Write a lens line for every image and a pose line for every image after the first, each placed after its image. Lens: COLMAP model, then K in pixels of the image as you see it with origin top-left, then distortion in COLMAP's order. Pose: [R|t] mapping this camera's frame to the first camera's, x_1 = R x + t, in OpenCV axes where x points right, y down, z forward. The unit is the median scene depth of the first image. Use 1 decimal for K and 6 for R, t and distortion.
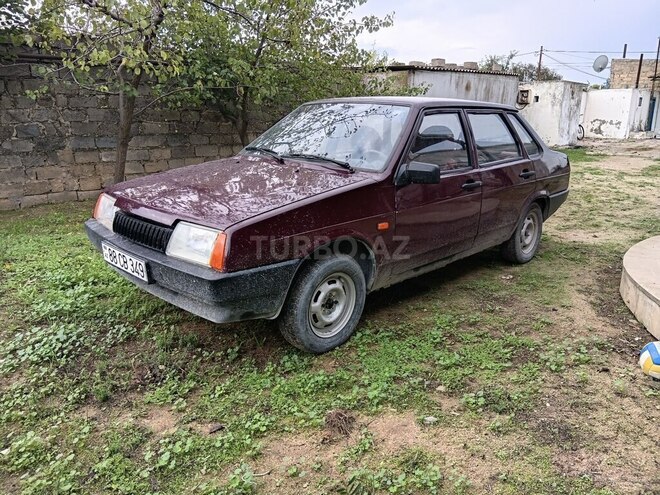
lens RADIAL K [[498.0, 0, 328.8], [0, 498.0, 250.9], [0, 0, 1]] dist [0.061767, -0.114587]
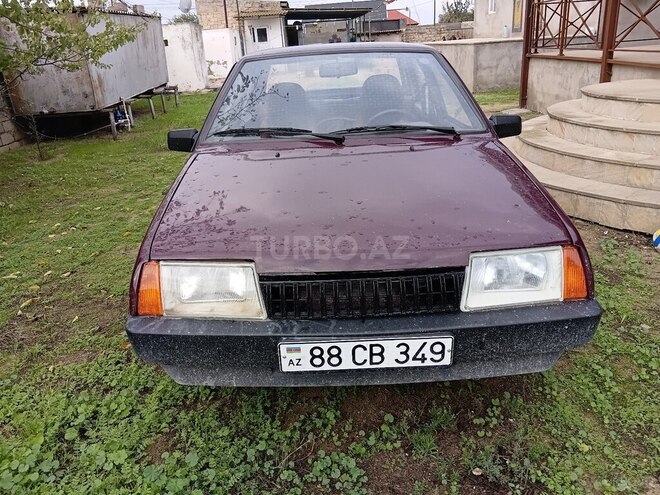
lens RADIAL K [[498.0, 0, 328.8], [0, 498.0, 250.9], [0, 0, 1]] dist [0.061767, -0.114587]
pose [[0.694592, -0.308160, 0.650061, -0.668229], [0.242378, 0.951024, 0.191849, -0.183465], [-0.677344, 0.024303, 0.735265, 0.522370]]
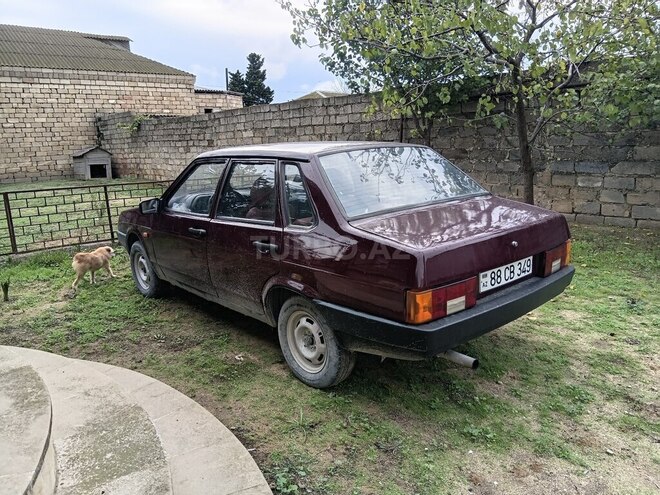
lens RADIAL K [[495.3, 0, 323.6], [0, 495.3, 247.7], [0, 0, 1]] dist [0.067692, -0.104815]
pose [[-0.083221, 0.211706, -0.973784, 1.451597], [-0.220850, 0.948956, 0.225183, -0.441998], [0.971751, 0.233800, -0.032217, 1.459438]]
